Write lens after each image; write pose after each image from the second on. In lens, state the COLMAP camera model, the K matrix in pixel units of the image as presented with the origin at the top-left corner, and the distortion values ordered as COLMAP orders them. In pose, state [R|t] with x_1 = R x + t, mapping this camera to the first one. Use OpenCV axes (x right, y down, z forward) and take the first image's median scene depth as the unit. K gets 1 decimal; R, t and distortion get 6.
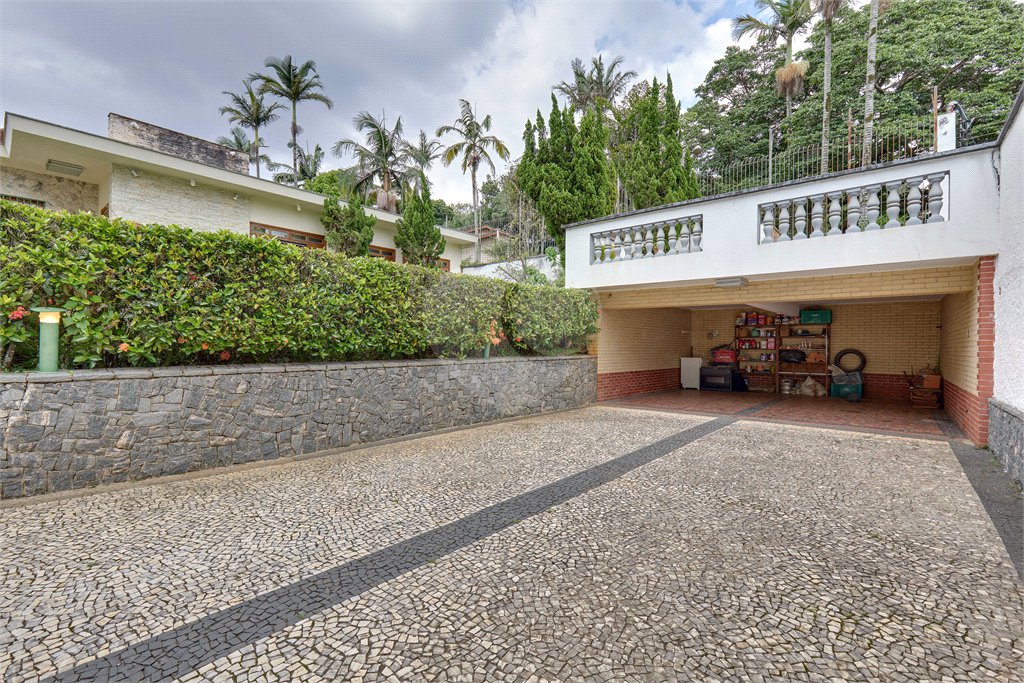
lens RADIAL K [[467.0, 0, 518.7], [0, 467.0, 344.5], [0, 0, 1]] dist [0.003667, -0.001406]
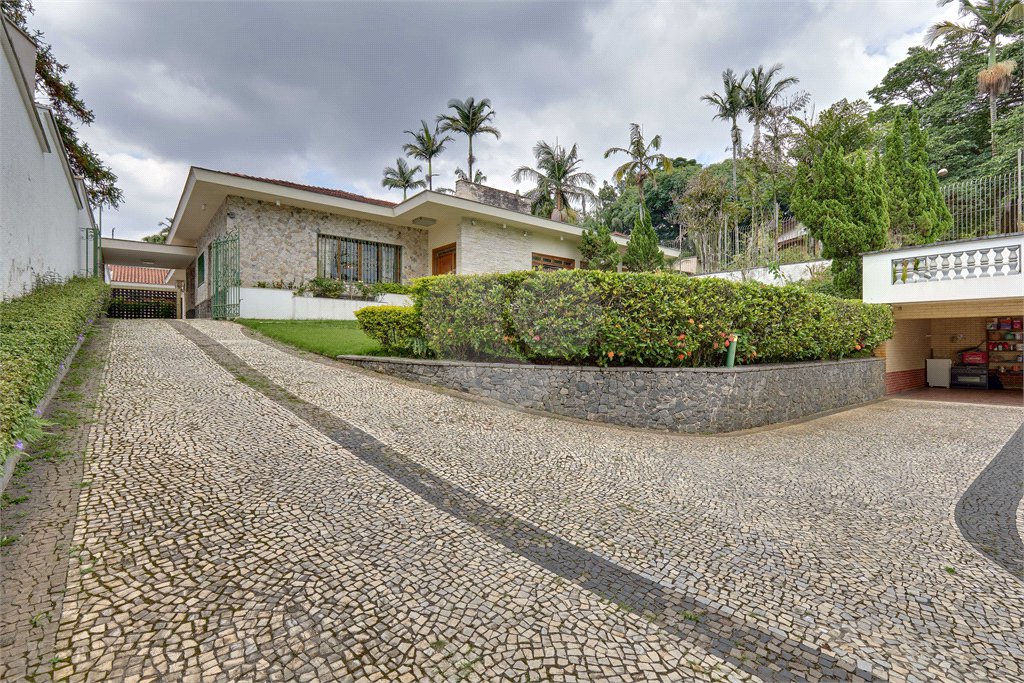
lens RADIAL K [[467.0, 0, 519.1], [0, 467.0, 347.1], [0, 0, 1]] dist [0.003667, -0.001406]
pose [[0.984328, -0.005196, -0.176272, -0.312134], [0.005834, 0.999978, 0.003105, -0.007220], [0.176252, -0.004085, 0.984337, -0.207327]]
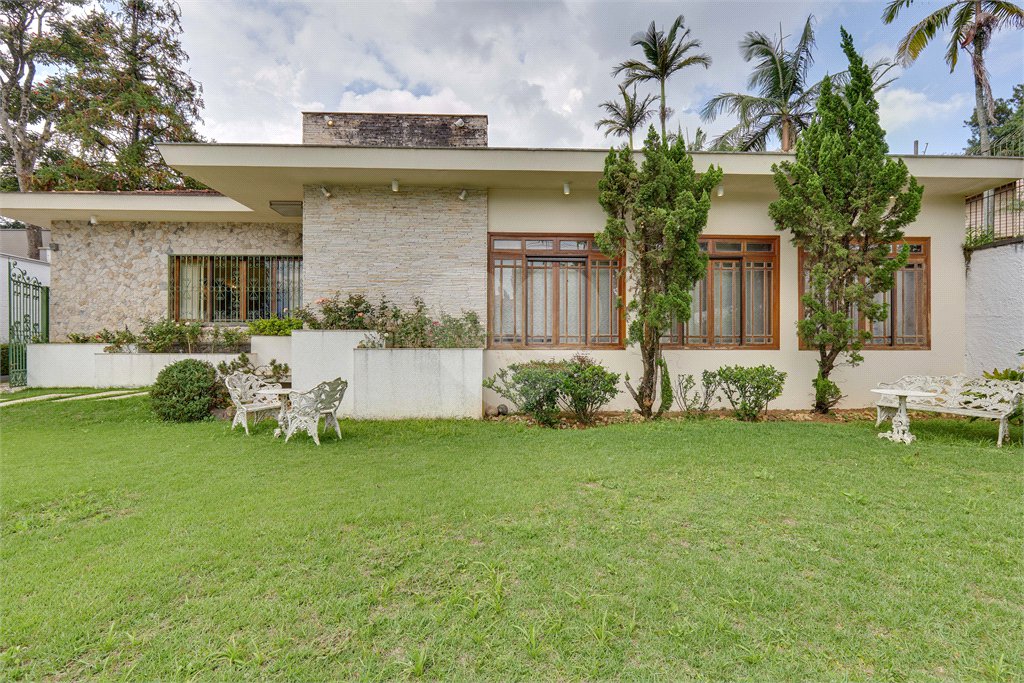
lens RADIAL K [[467.0, 0, 516.1], [0, 467.0, 350.7], [0, 0, 1]] dist [0.003667, -0.001406]
pose [[0.668279, -0.007205, -0.743876, -0.098374], [0.006409, 0.999972, -0.003928, -0.092196], [0.743883, -0.002142, 0.668306, 0.516751]]
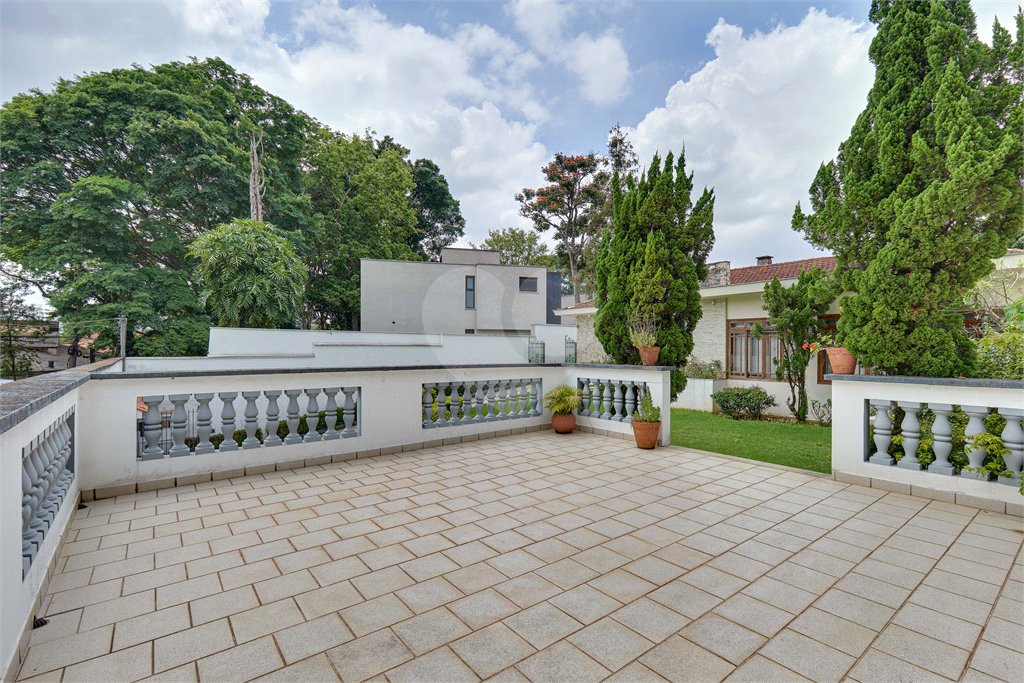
lens RADIAL K [[467.0, 0, 523.4], [0, 467.0, 343.6], [0, 0, 1]] dist [0.003667, -0.001406]
pose [[-0.196352, -0.017962, -0.980369, 0.523849], [-0.000342, 0.999833, -0.018250, -0.148959], [0.980533, -0.003248, -0.196325, 0.596407]]
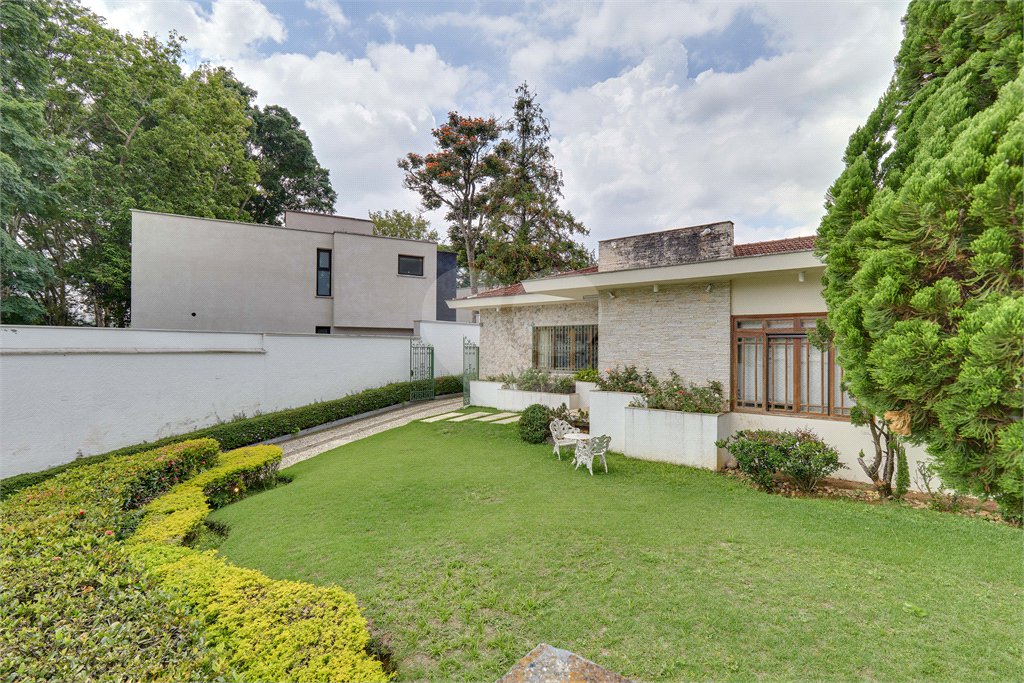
lens RADIAL K [[467.0, 0, 523.5], [0, 467.0, 343.0], [0, 0, 1]] dist [0.003667, -0.001406]
pose [[0.034932, -0.018107, -0.999226, 0.099128], [-0.001400, 0.999834, -0.018167, -0.169383], [0.999389, 0.002033, 0.034901, 0.534944]]
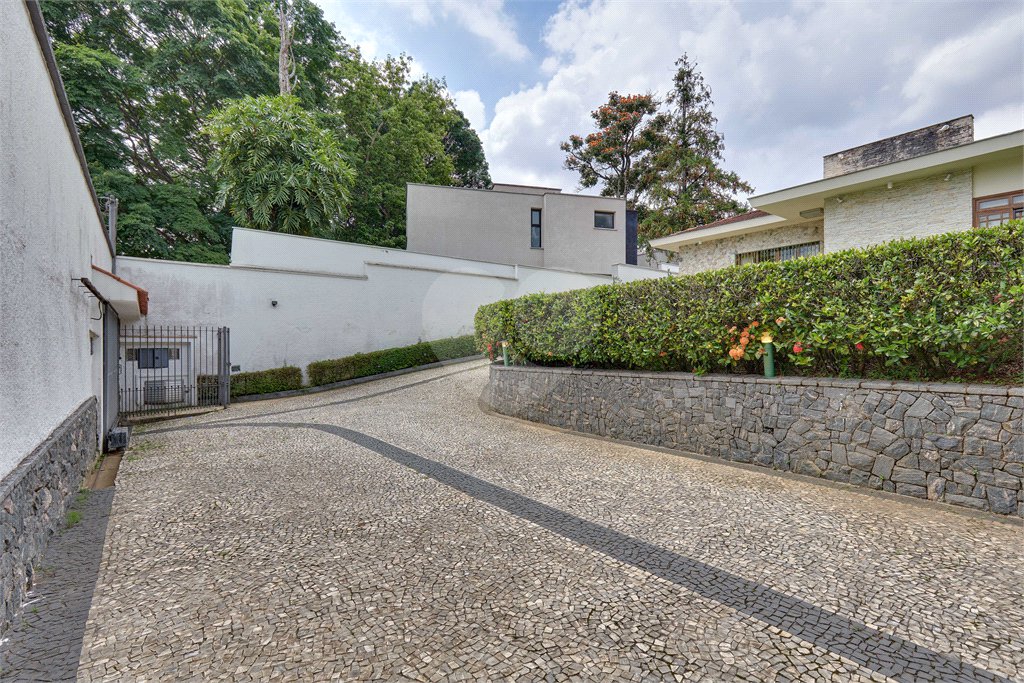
lens RADIAL K [[467.0, 0, 523.5], [0, 467.0, 341.4], [0, 0, 1]] dist [0.003667, -0.001406]
pose [[-0.202501, -0.016709, -0.979139, 0.292014], [0.003264, 0.999837, -0.017737, -0.005871], [0.979277, -0.006787, -0.202414, 0.329739]]
